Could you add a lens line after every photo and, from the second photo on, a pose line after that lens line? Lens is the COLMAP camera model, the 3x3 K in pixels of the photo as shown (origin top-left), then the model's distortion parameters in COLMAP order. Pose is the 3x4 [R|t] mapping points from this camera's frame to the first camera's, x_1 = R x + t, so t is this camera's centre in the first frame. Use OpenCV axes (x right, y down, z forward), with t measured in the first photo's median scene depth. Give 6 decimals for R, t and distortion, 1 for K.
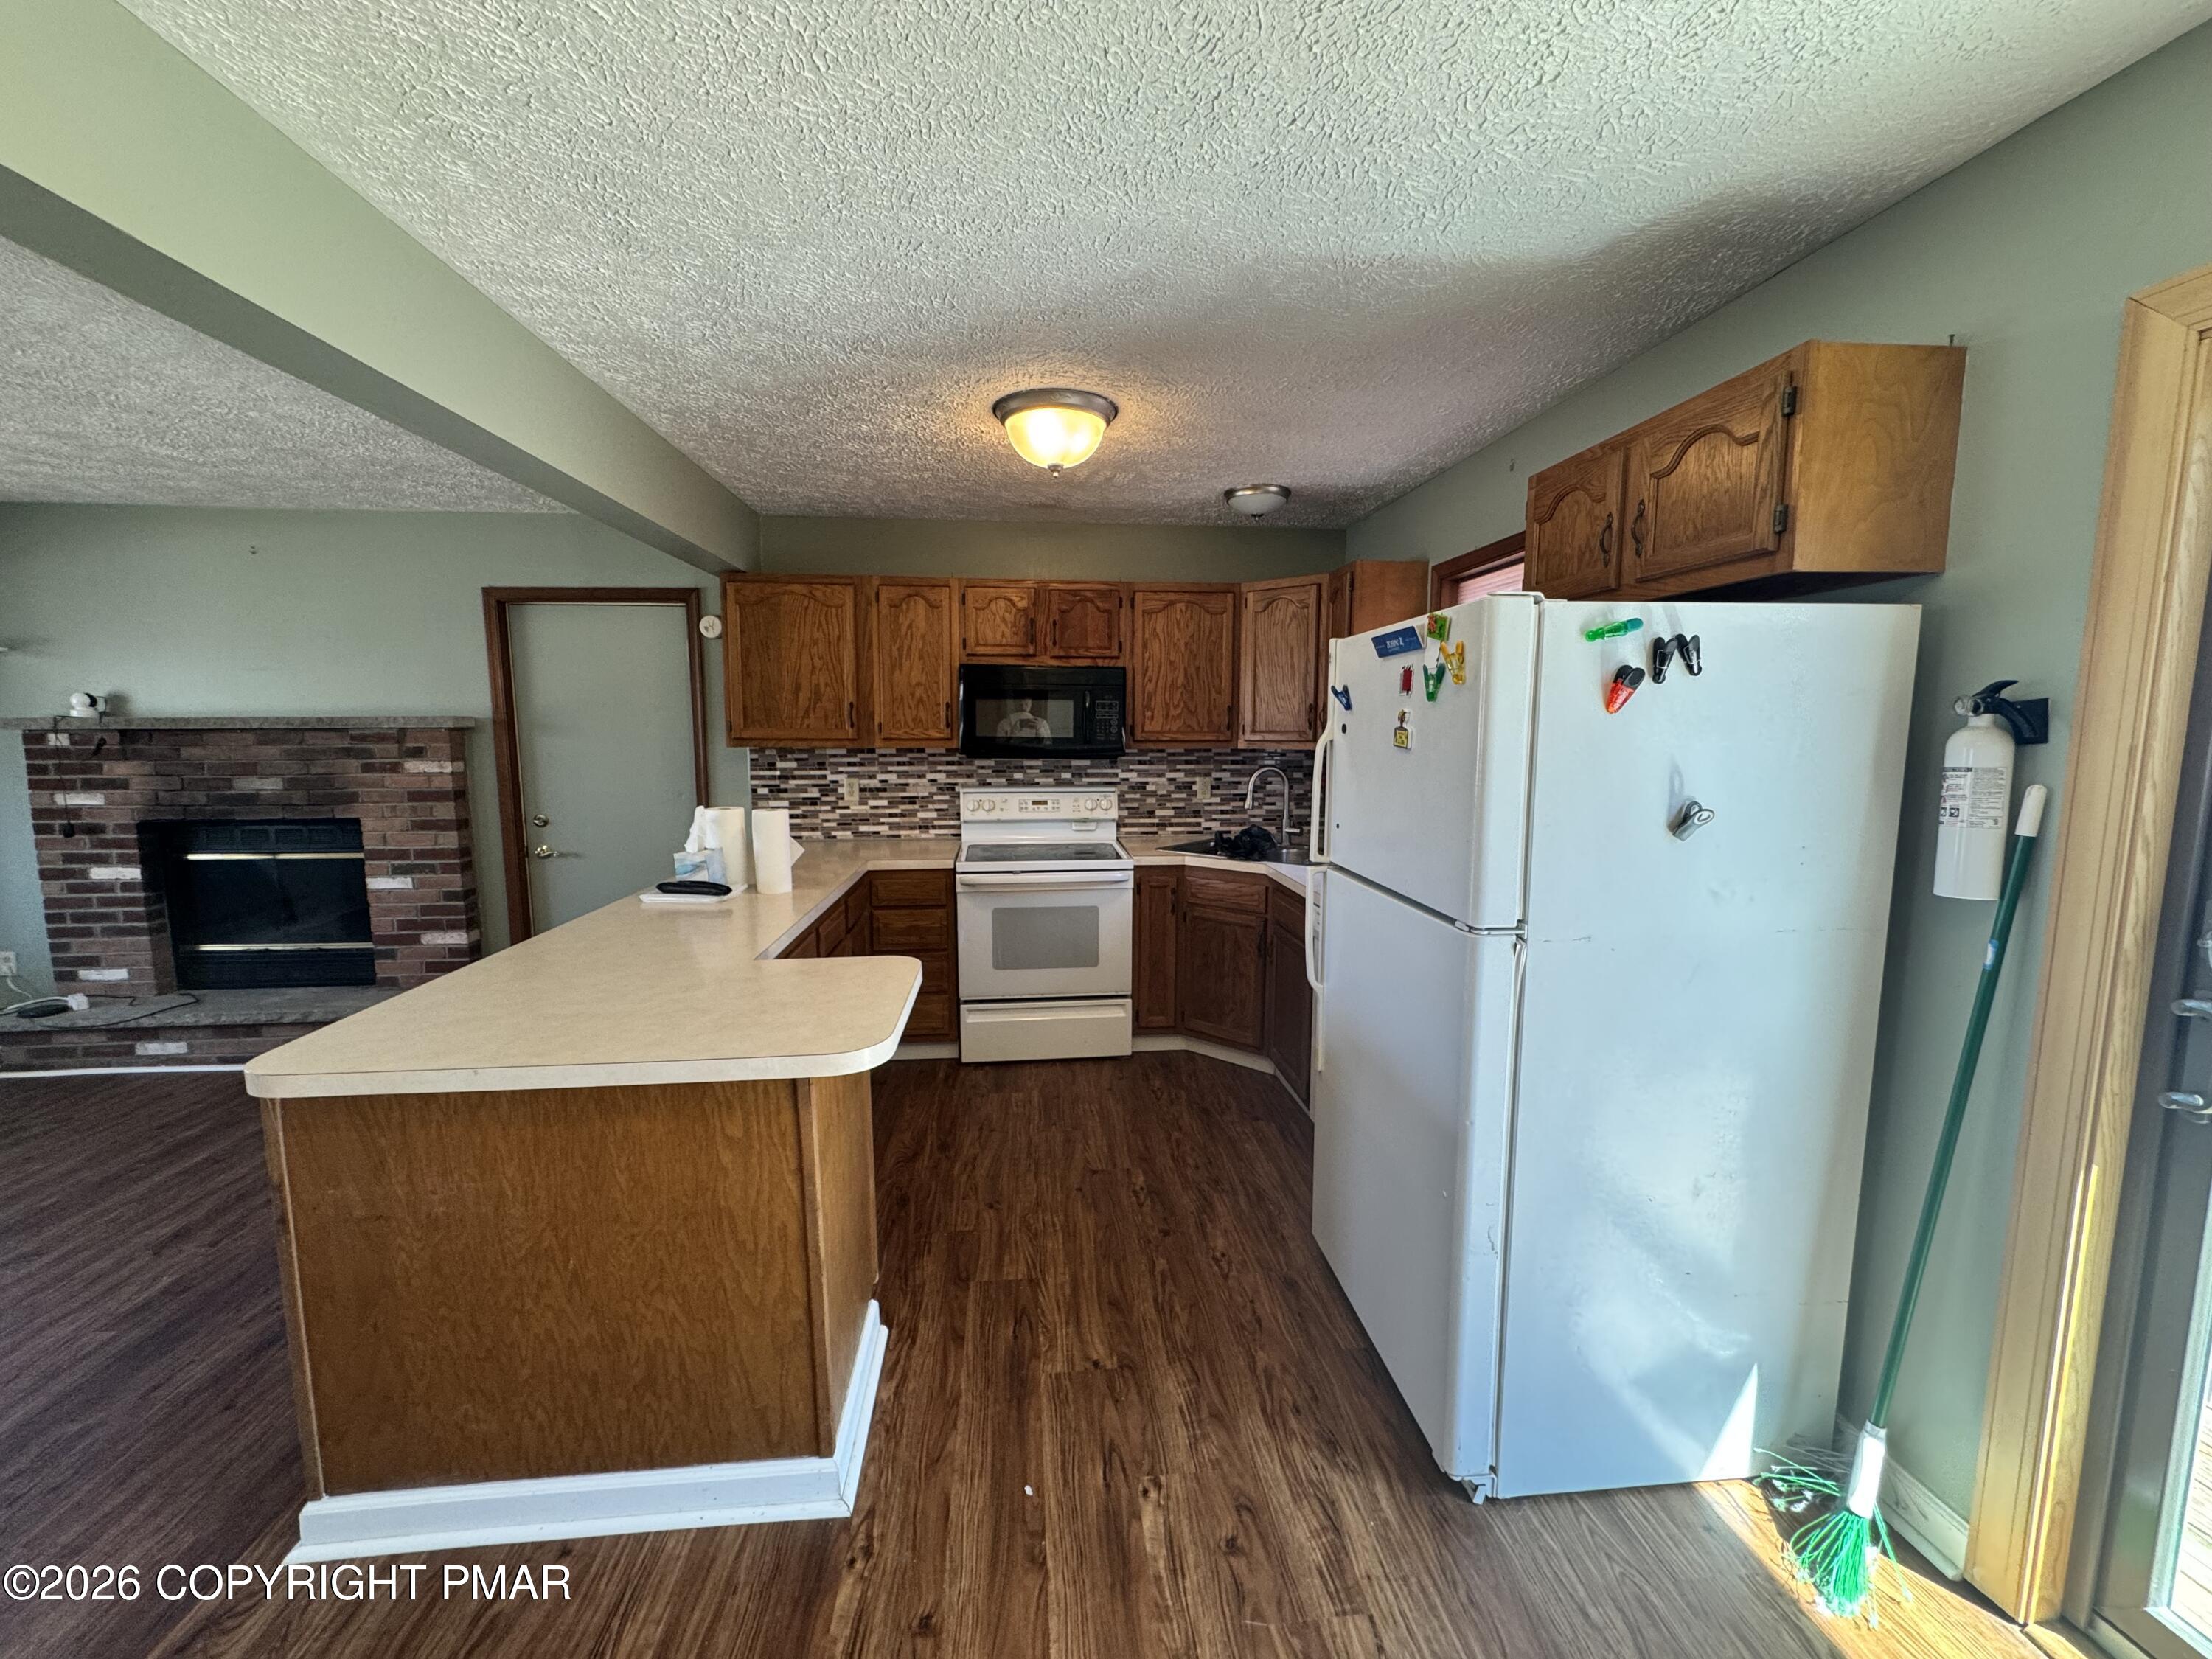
lens RADIAL K [[879.2, 0, 1104.2], [0, 879.2, 829.0], [0, 0, 1]] dist [-0.003101, -0.000161]
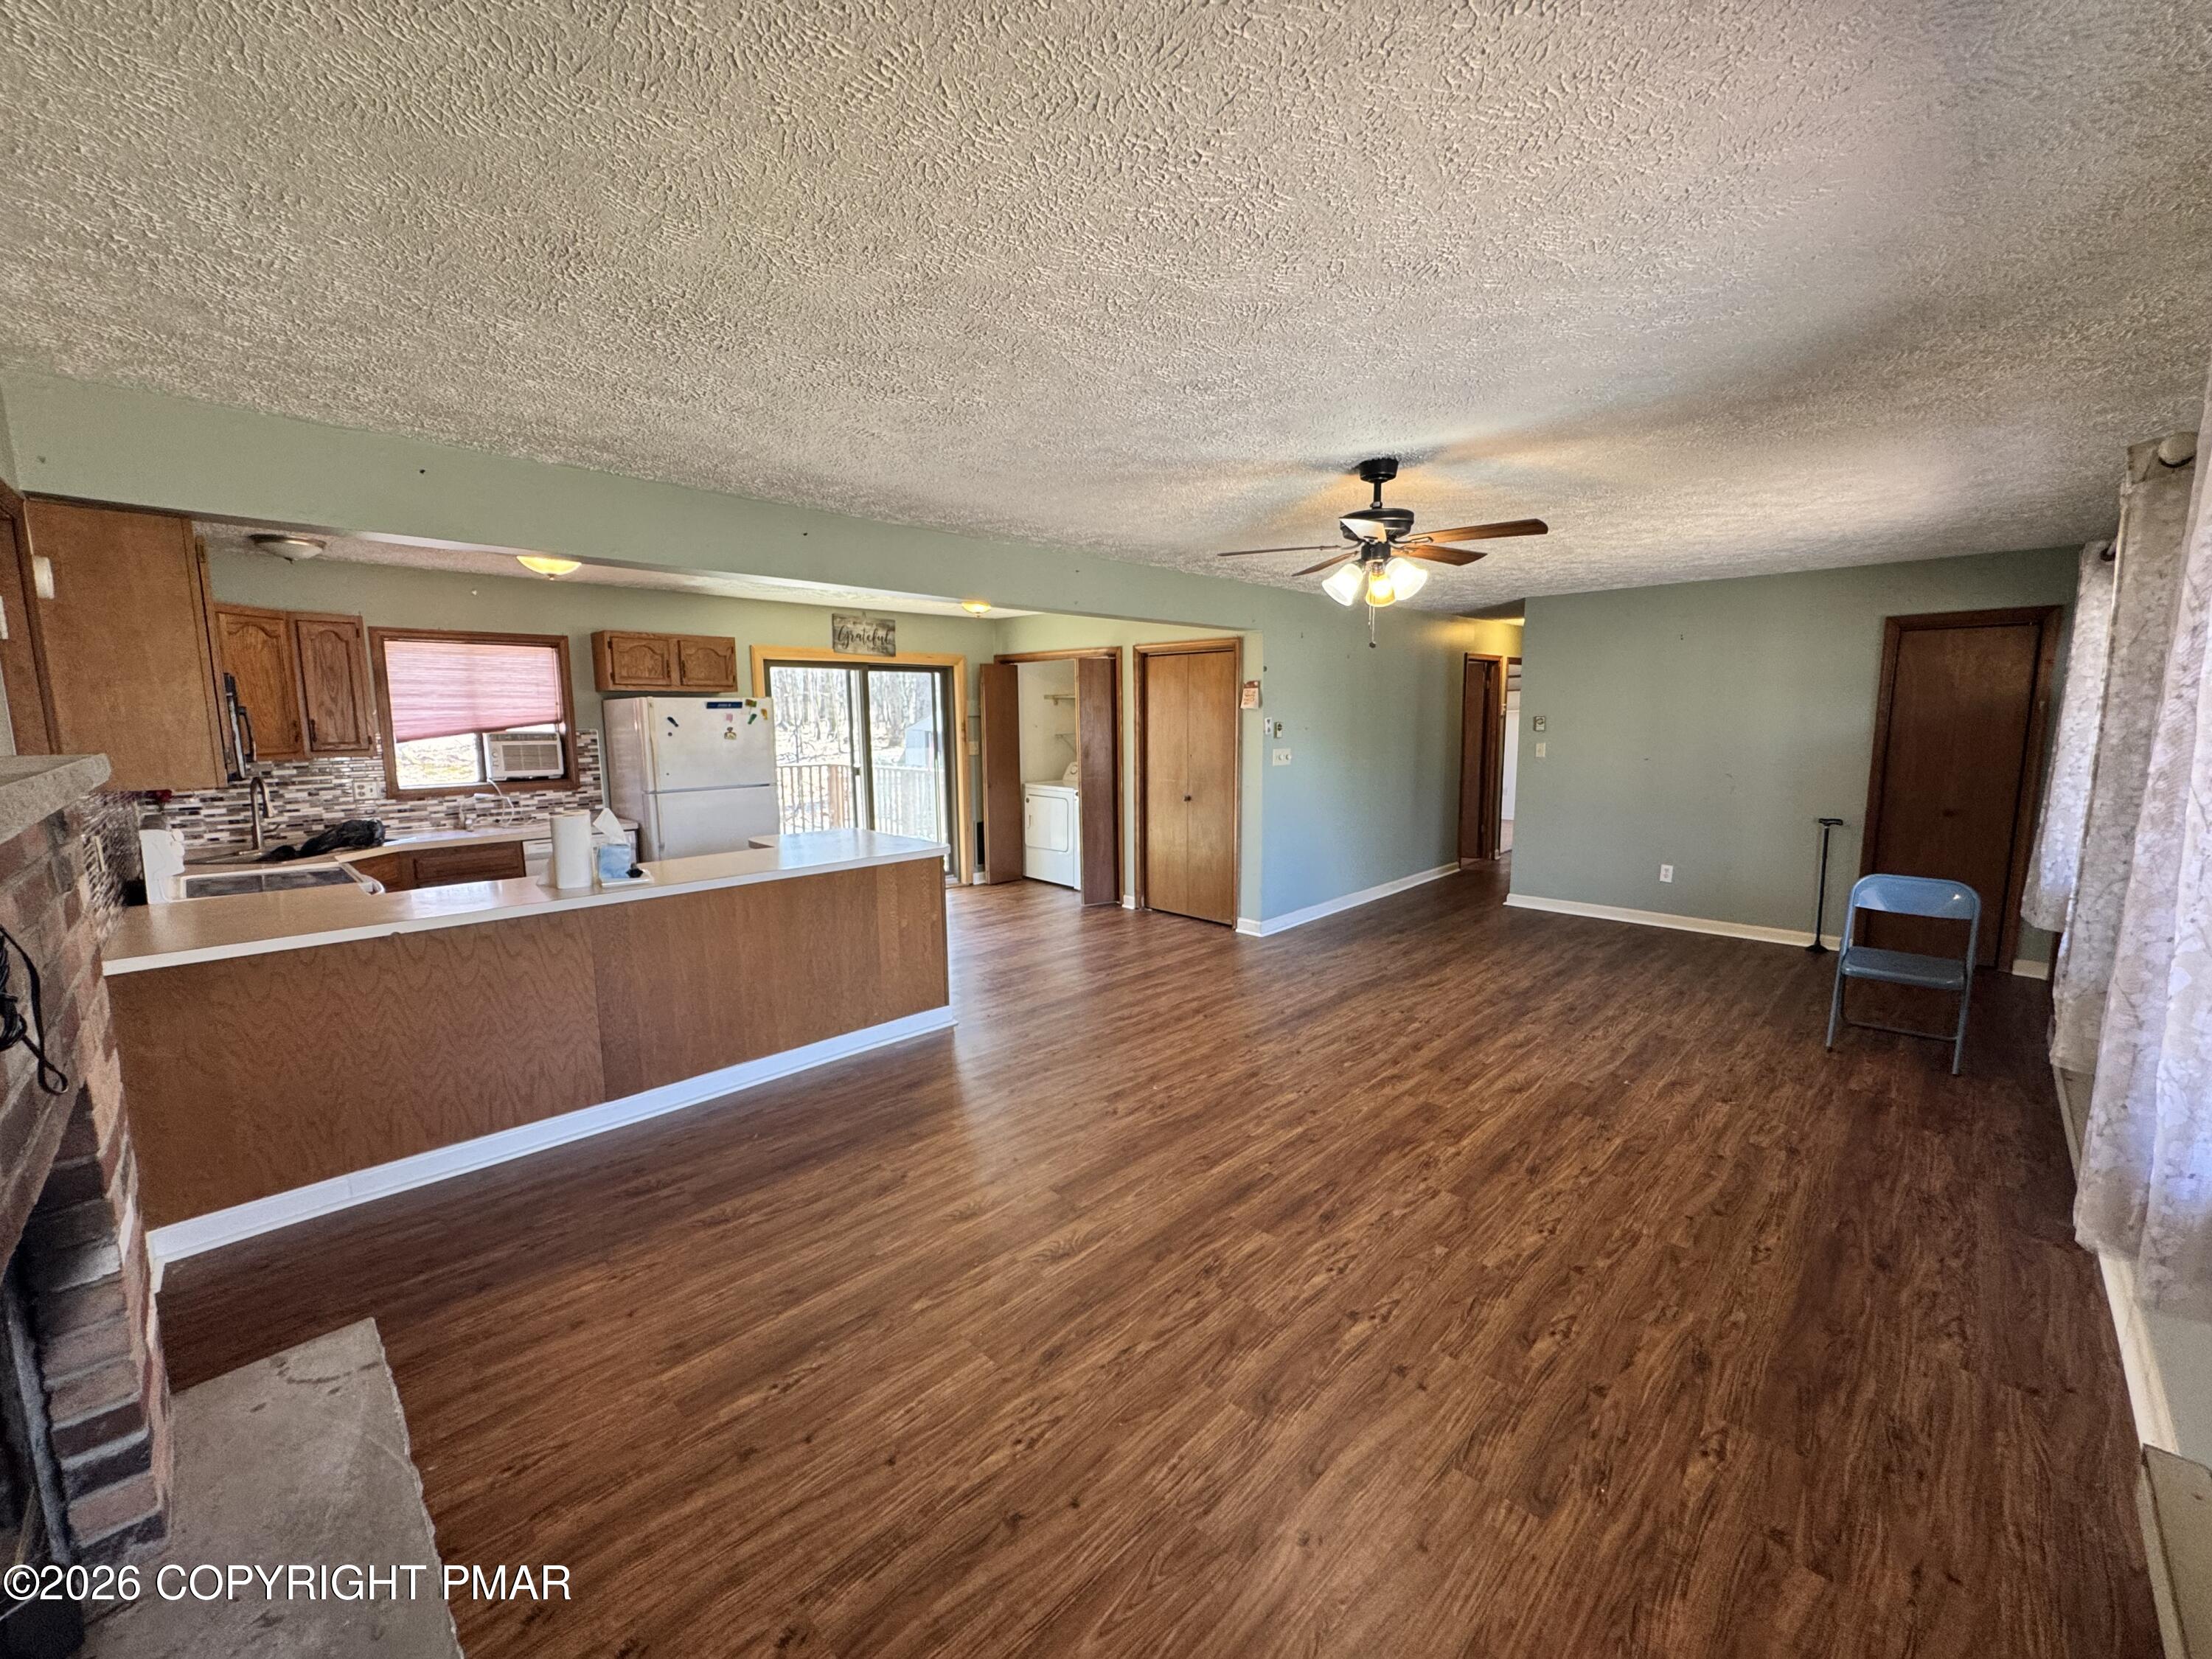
lens RADIAL K [[879.2, 0, 1104.2], [0, 879.2, 829.0], [0, 0, 1]] dist [-0.003101, -0.000161]
pose [[-0.636539, -0.096895, 0.765134, -1.353020], [0.096888, 0.974171, 0.203971, -0.133188], [-0.765135, 0.203967, -0.610709, 0.901599]]
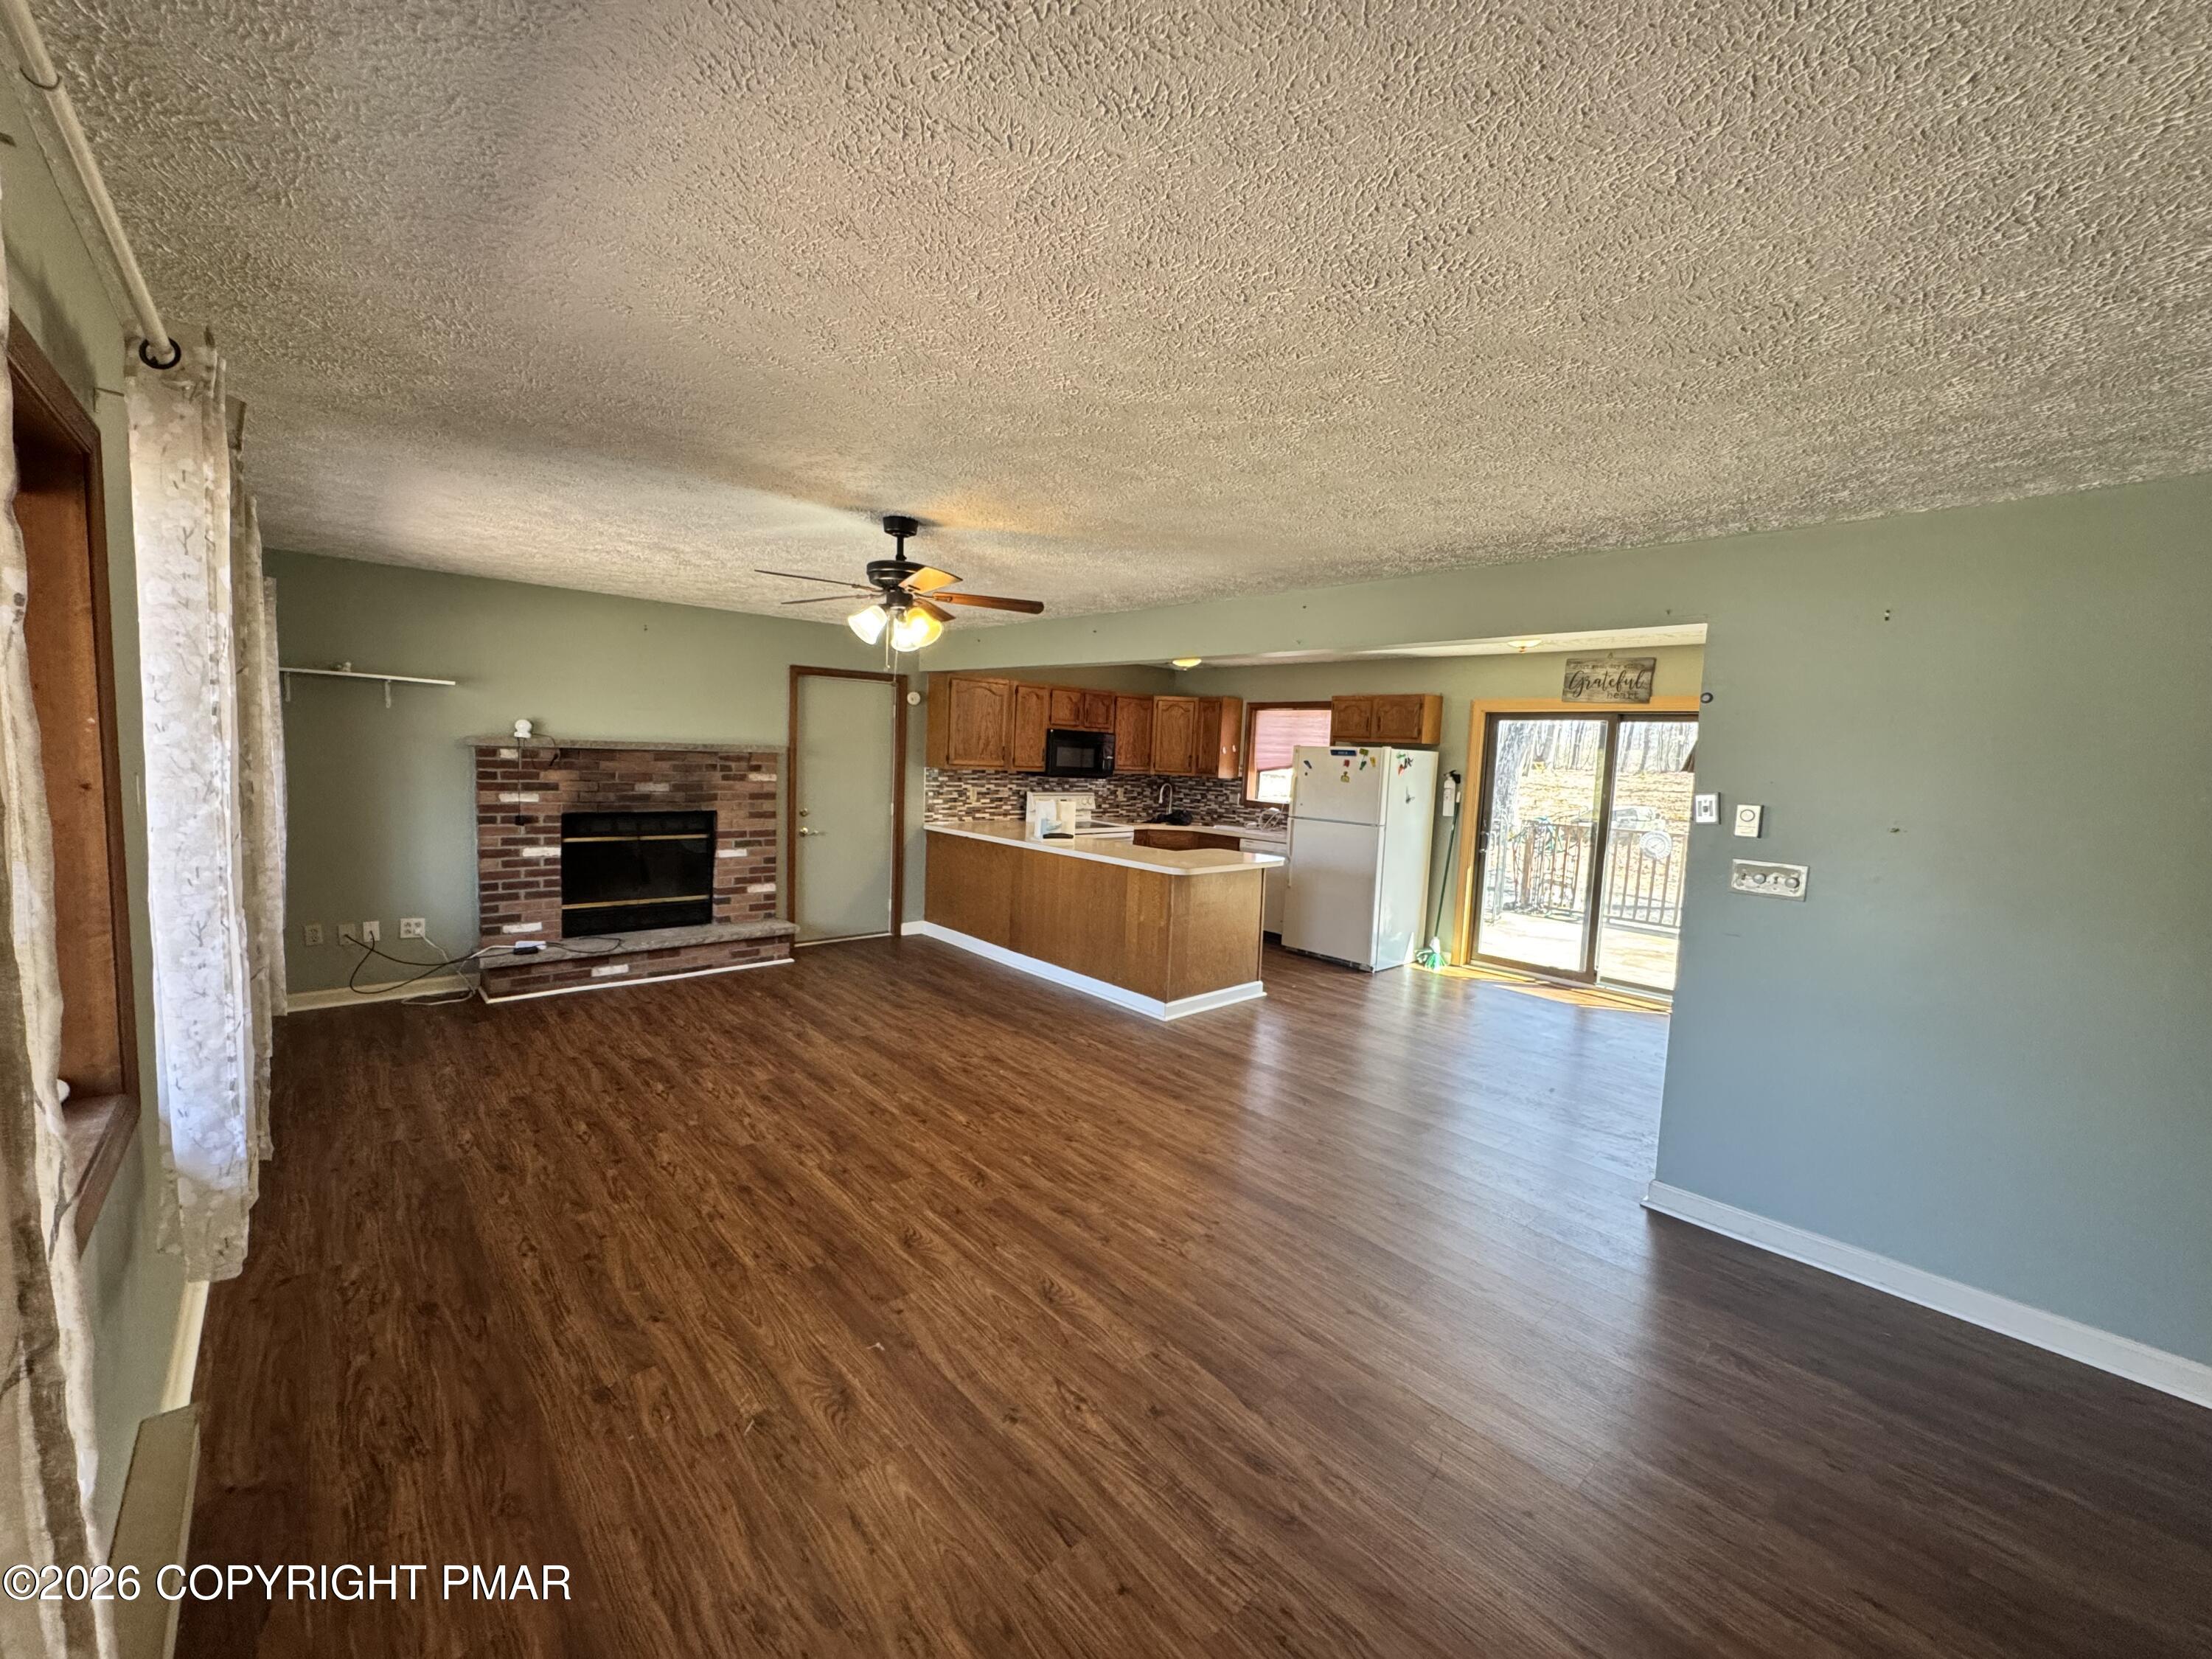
lens RADIAL K [[879.2, 0, 1104.2], [0, 879.2, 829.0], [0, 0, 1]] dist [-0.003101, -0.000161]
pose [[0.802434, -0.020092, 0.596402, -1.235745], [0.026494, 0.999647, -0.001970, 0.040818], [-0.596152, 0.017382, 0.802683, -0.626813]]
